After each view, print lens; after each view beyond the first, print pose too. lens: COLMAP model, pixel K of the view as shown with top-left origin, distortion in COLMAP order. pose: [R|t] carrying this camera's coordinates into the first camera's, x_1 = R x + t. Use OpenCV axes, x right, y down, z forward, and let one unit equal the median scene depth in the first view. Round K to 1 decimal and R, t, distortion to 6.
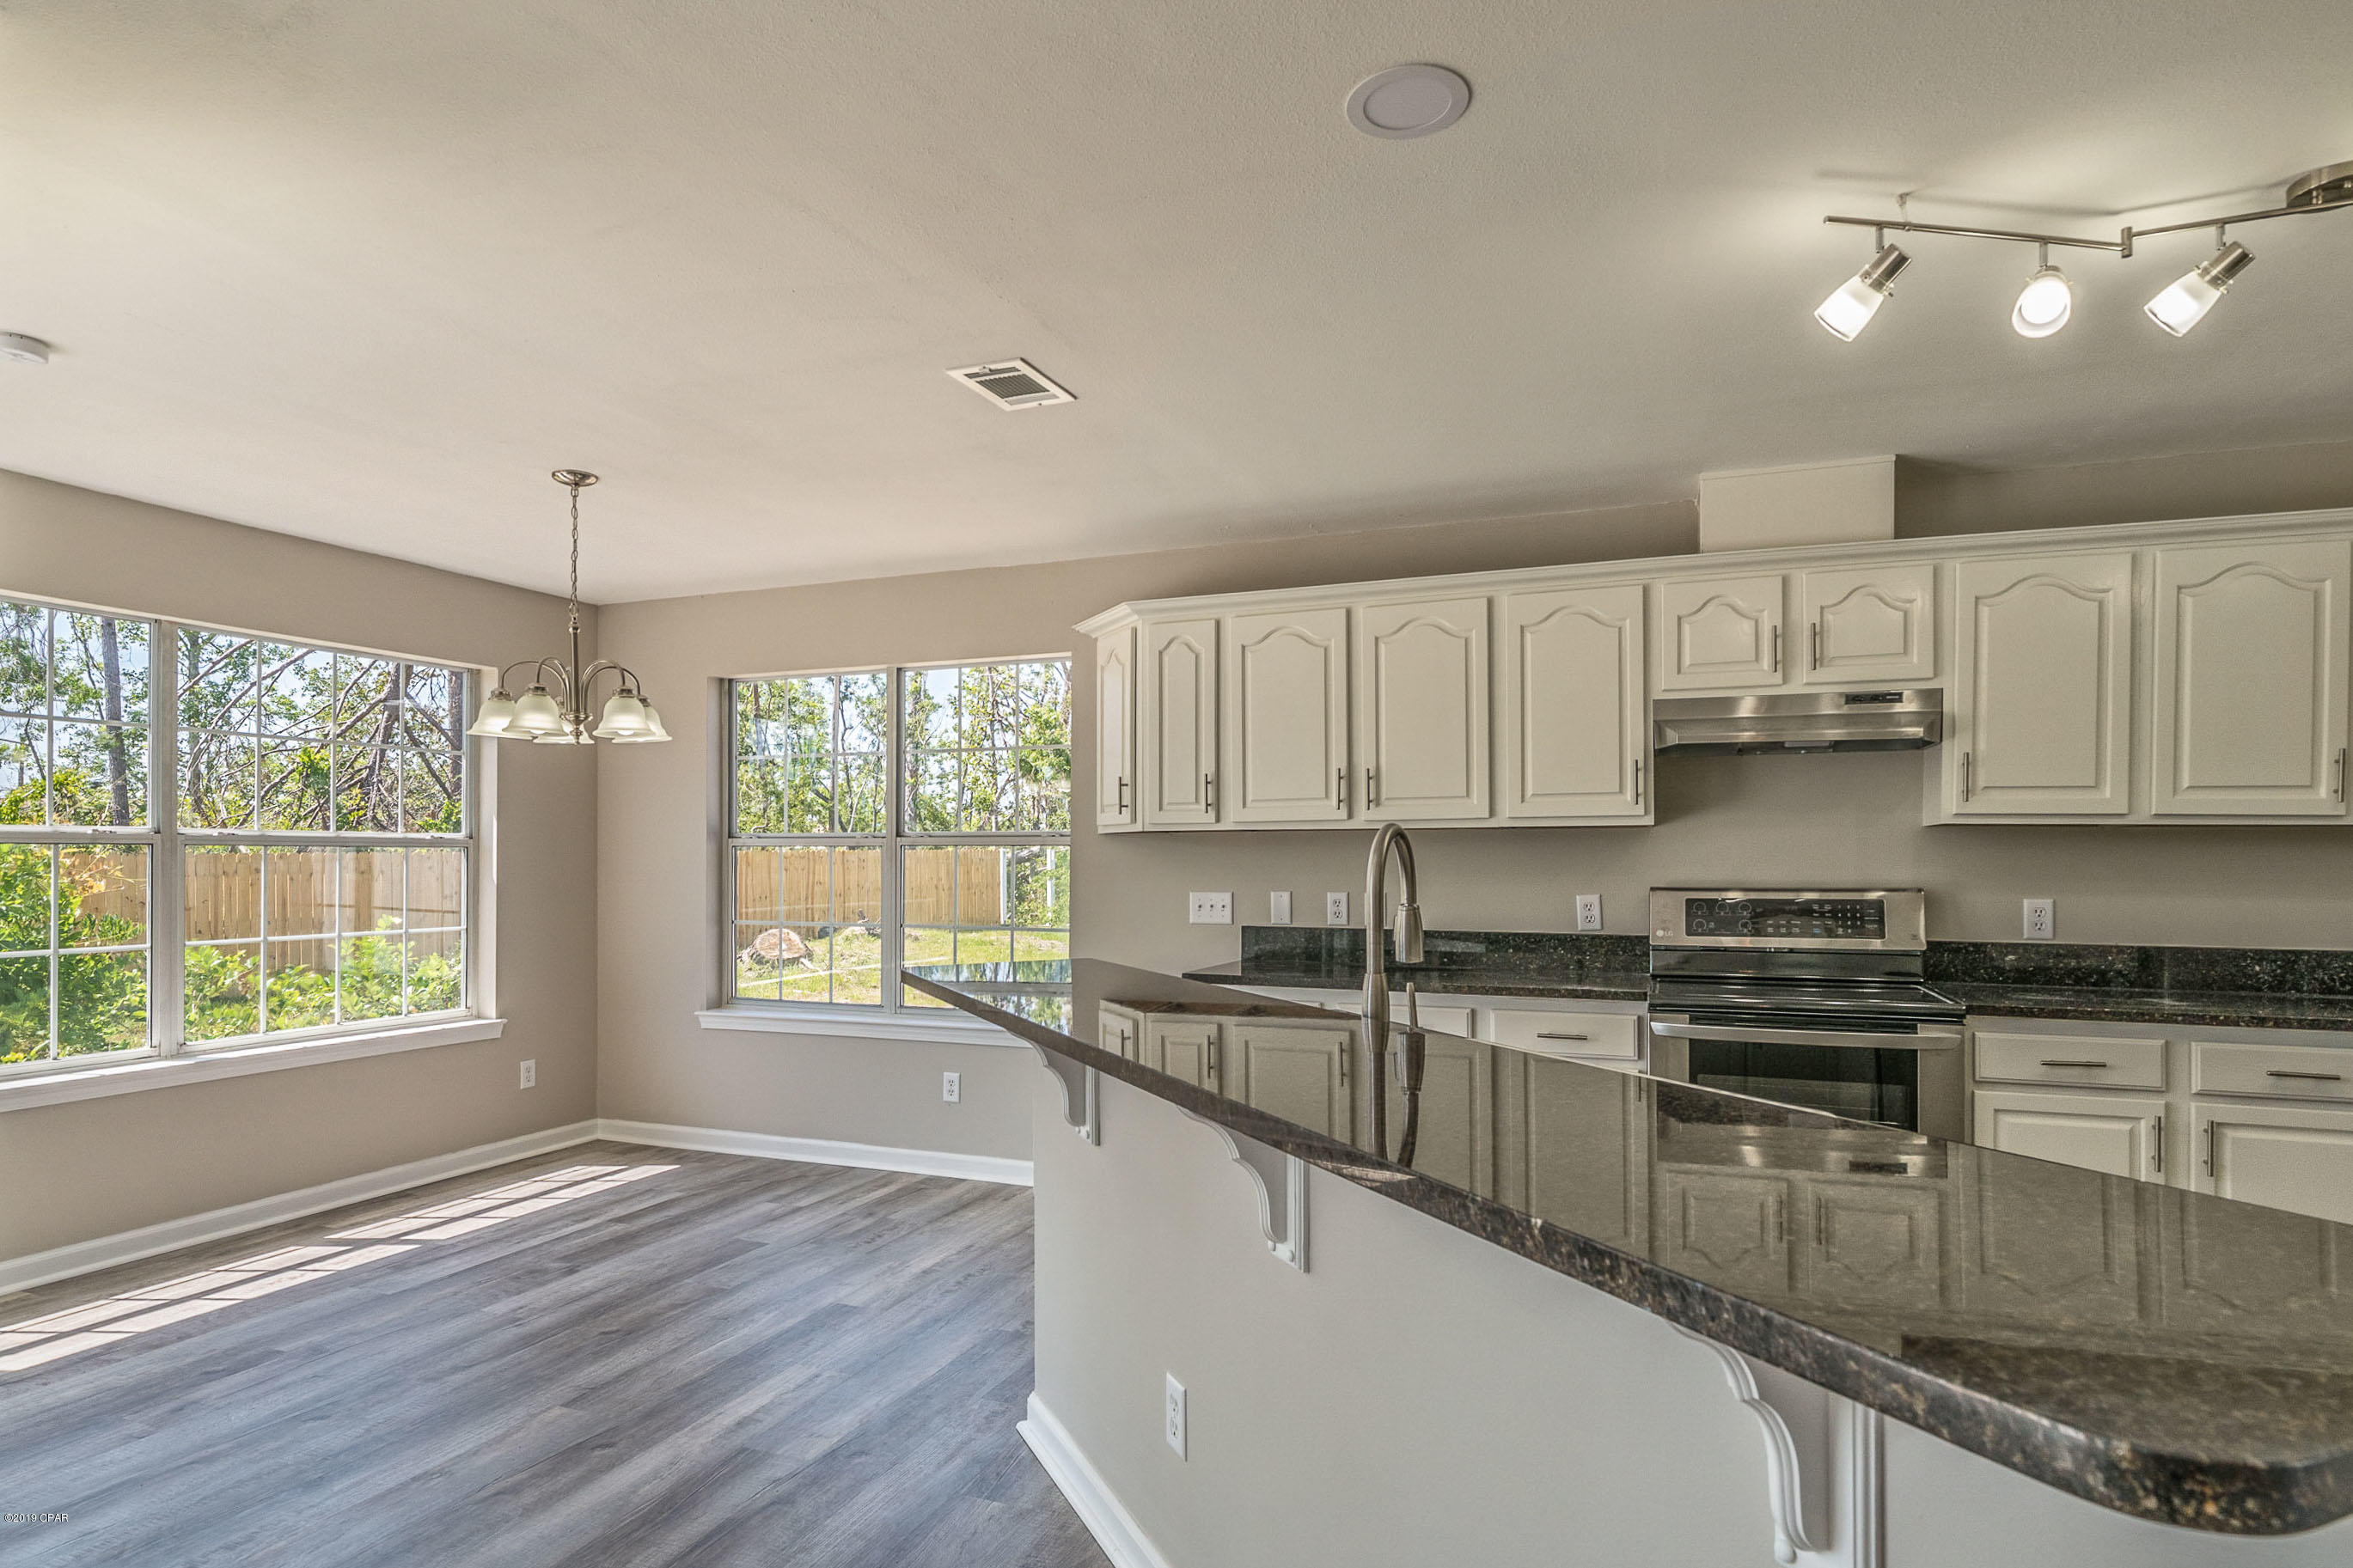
lens RADIAL K [[1273.6, 0, 1163.5], [0, 1273.6, 847.8], [0, 0, 1]] dist [-0.004340, -0.001559]
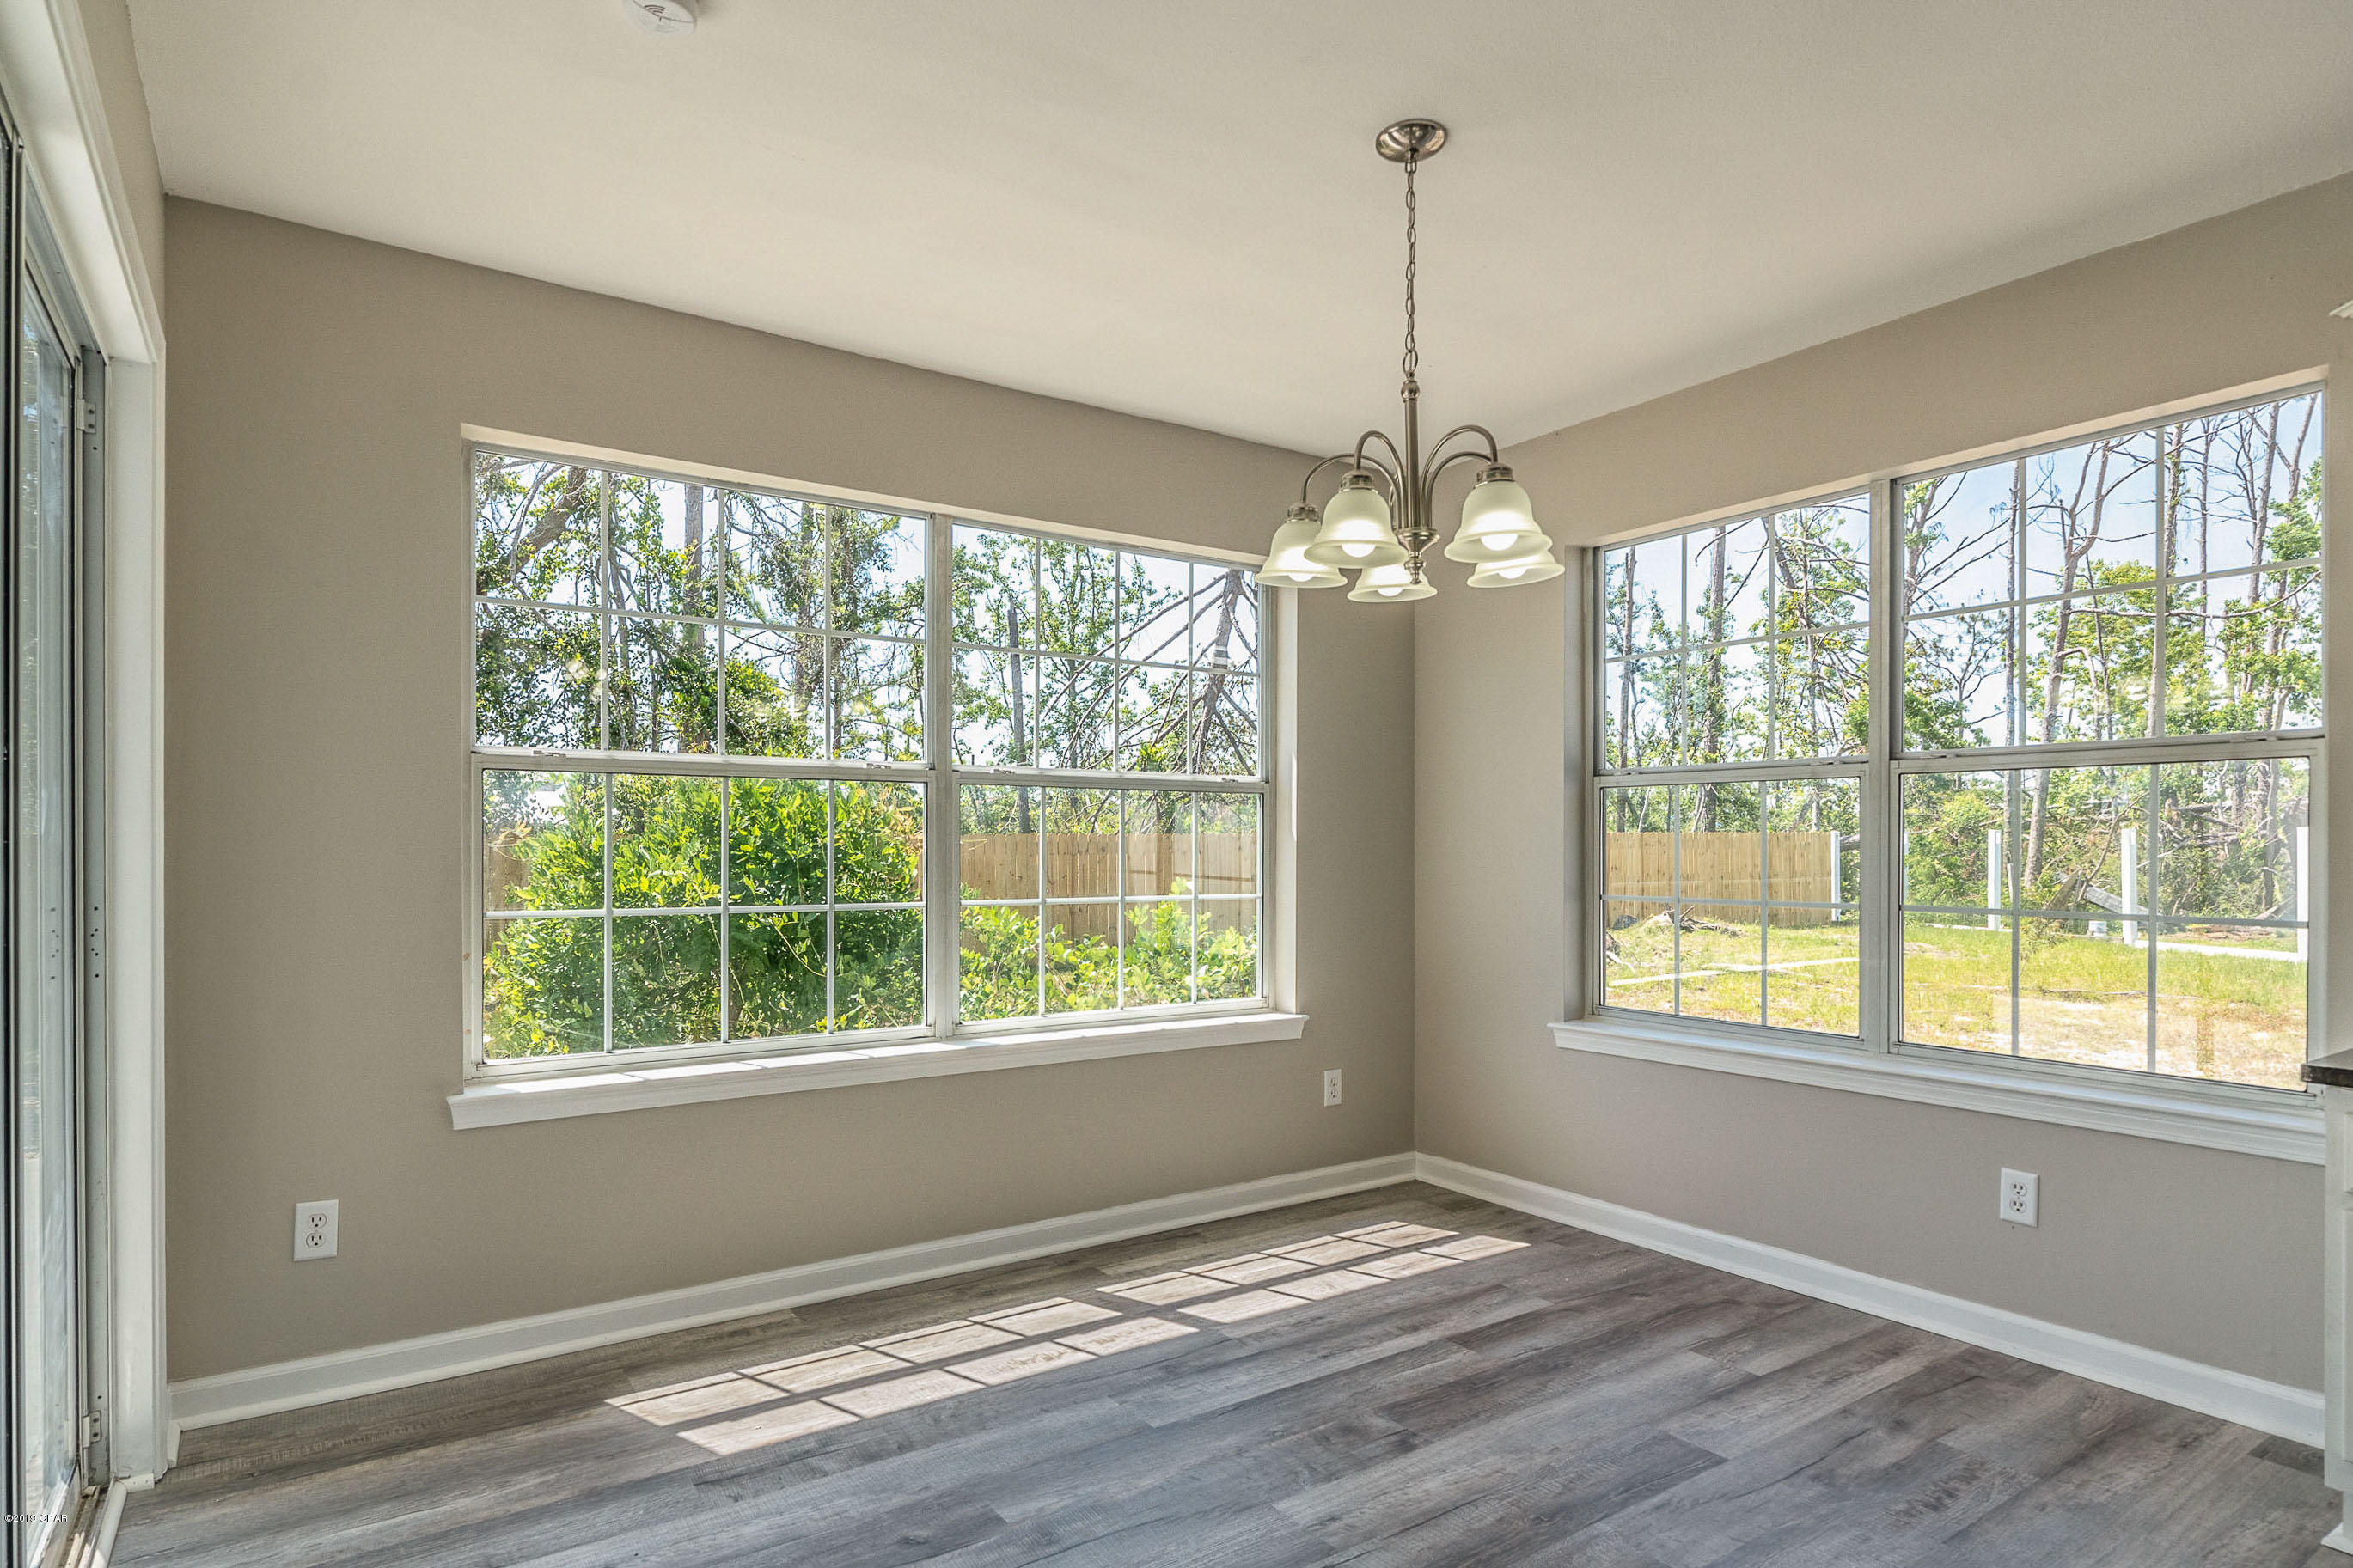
lens RADIAL K [[1273.6, 0, 1163.5], [0, 1273.6, 847.8], [0, 0, 1]] dist [-0.004340, -0.001559]
pose [[0.832750, 0.001605, -0.553647, -0.183476], [0.002258, 0.999978, 0.006296, 0.031914], [0.553644, -0.006493, 0.832728, 0.349943]]
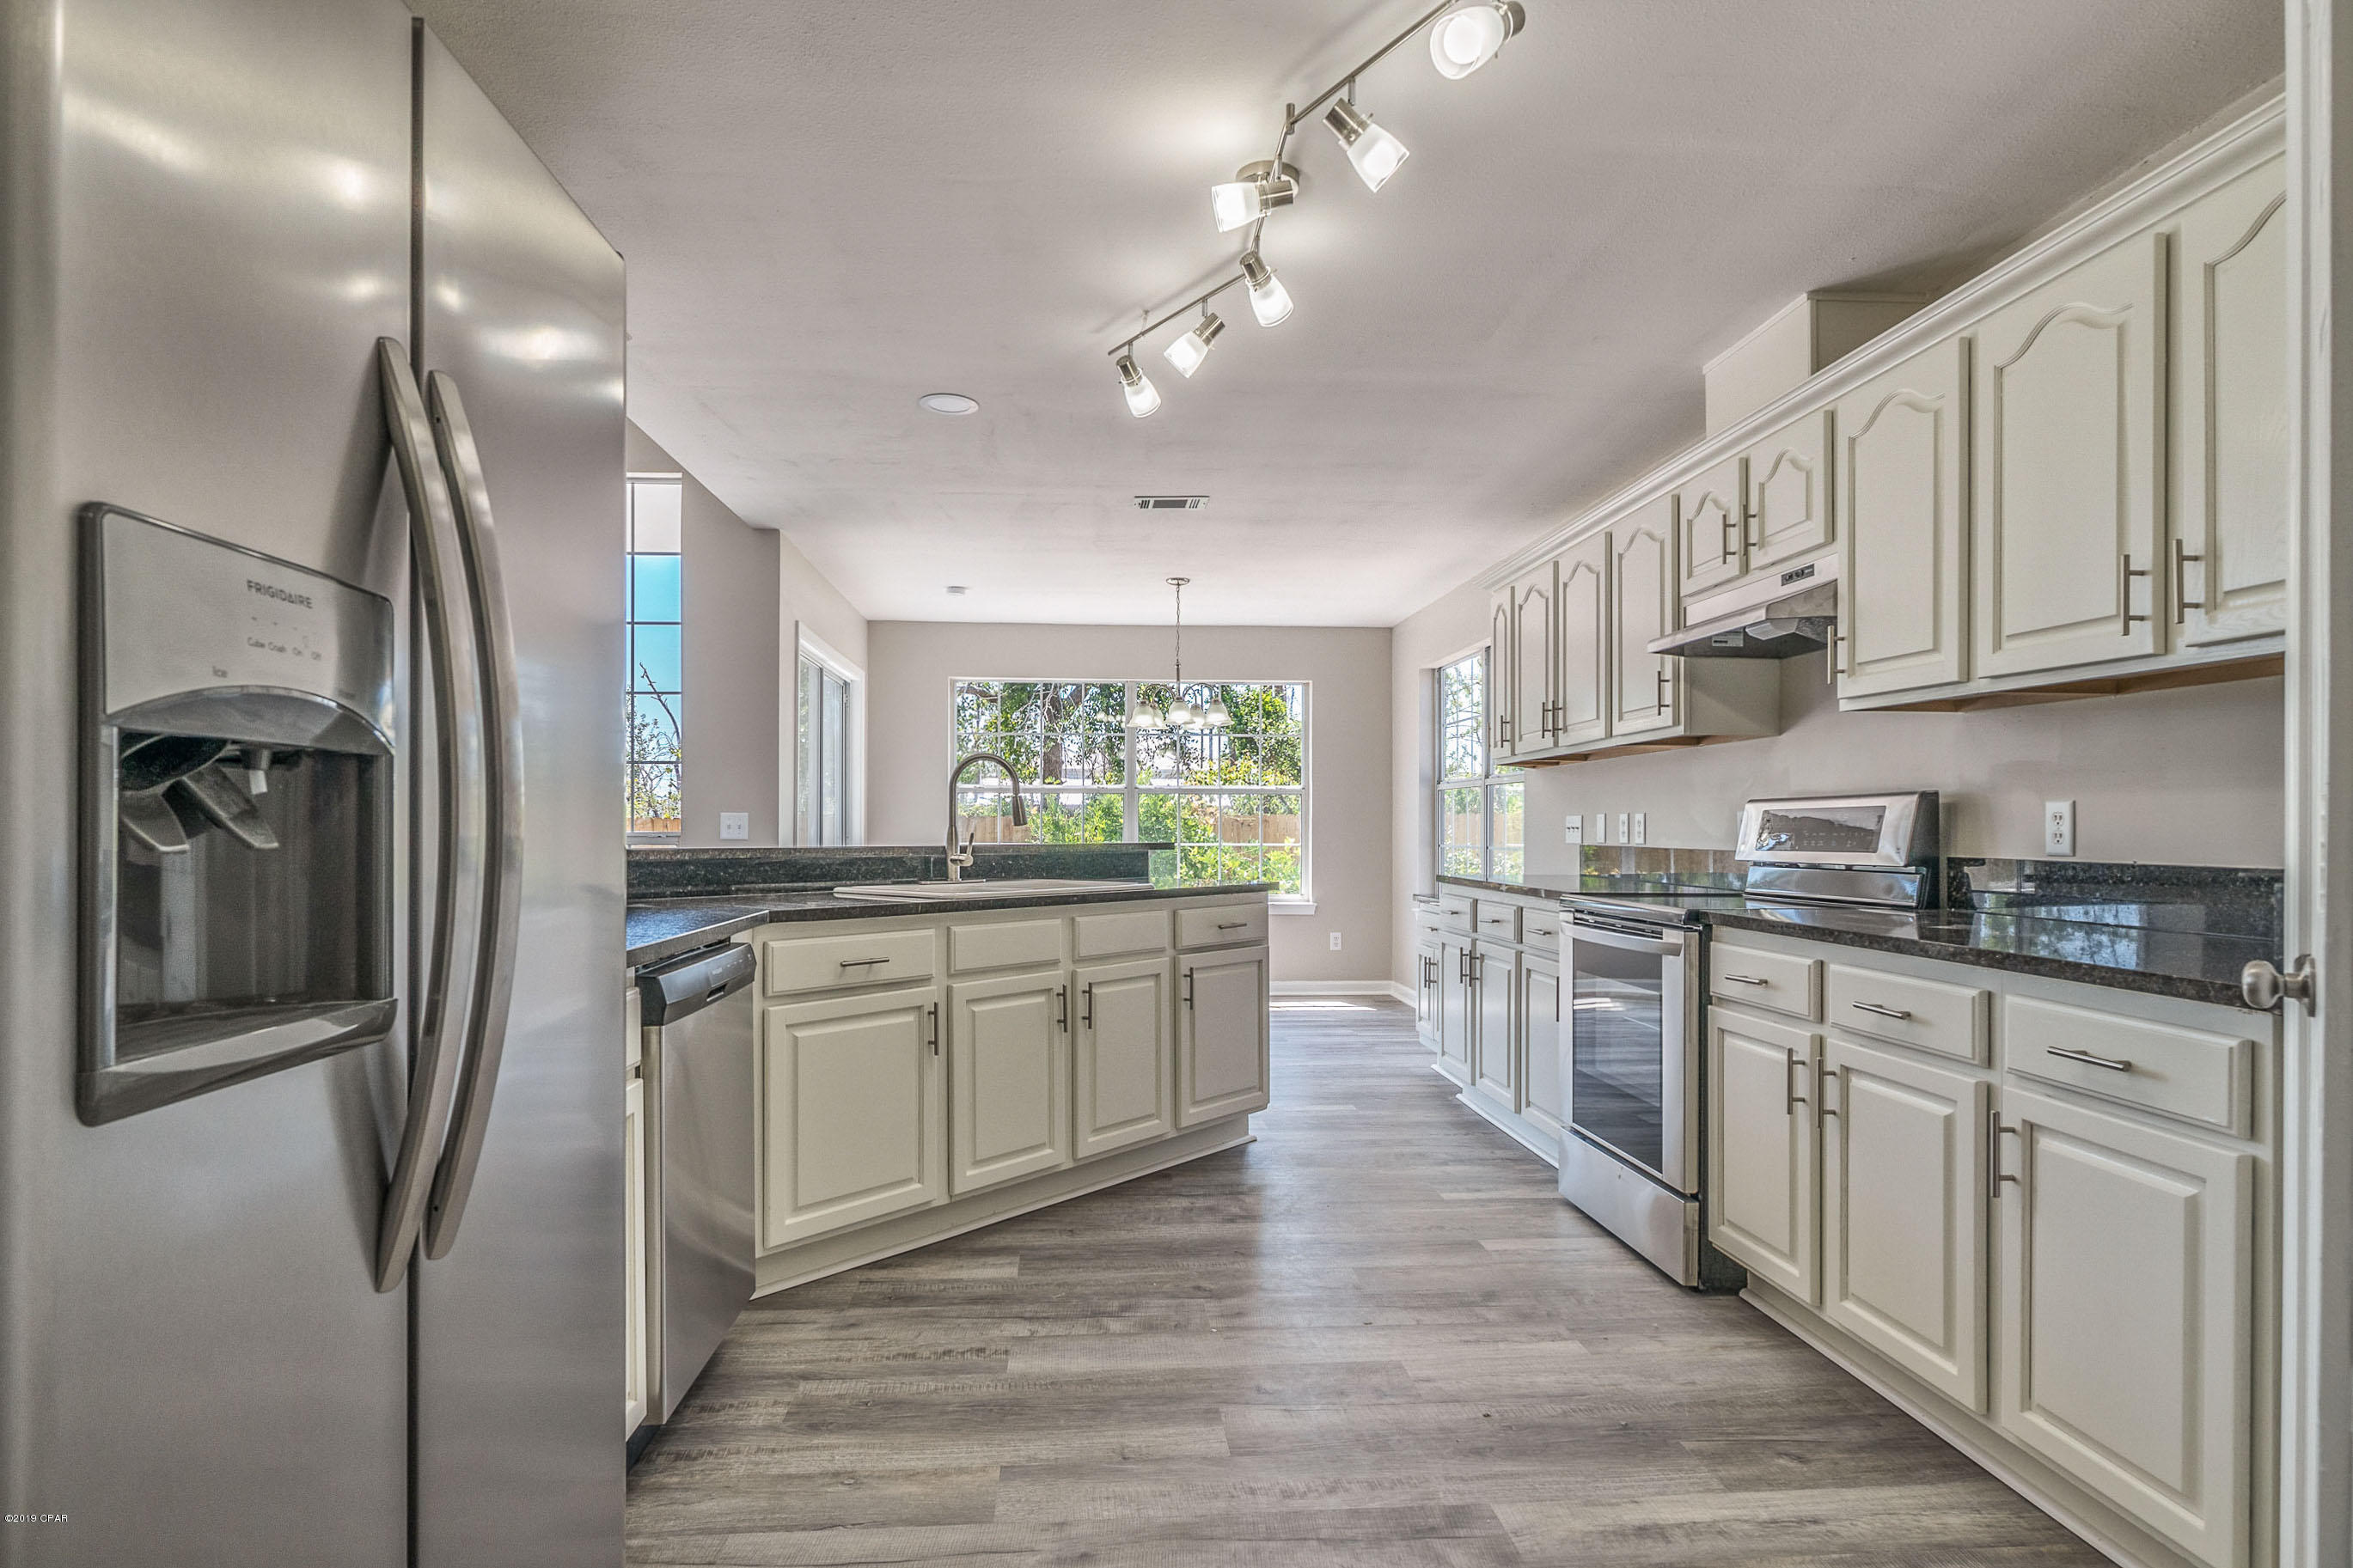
lens RADIAL K [[1256.1, 0, 1170.7], [0, 1256.1, 841.4], [0, 0, 1]] dist [0.007165, -0.007590]
pose [[0.435337, 0.009117, -0.900221, 0.910759], [0.004943, 0.999909, 0.012517, 0.041784], [0.900254, -0.009899, 0.435253, 0.180623]]
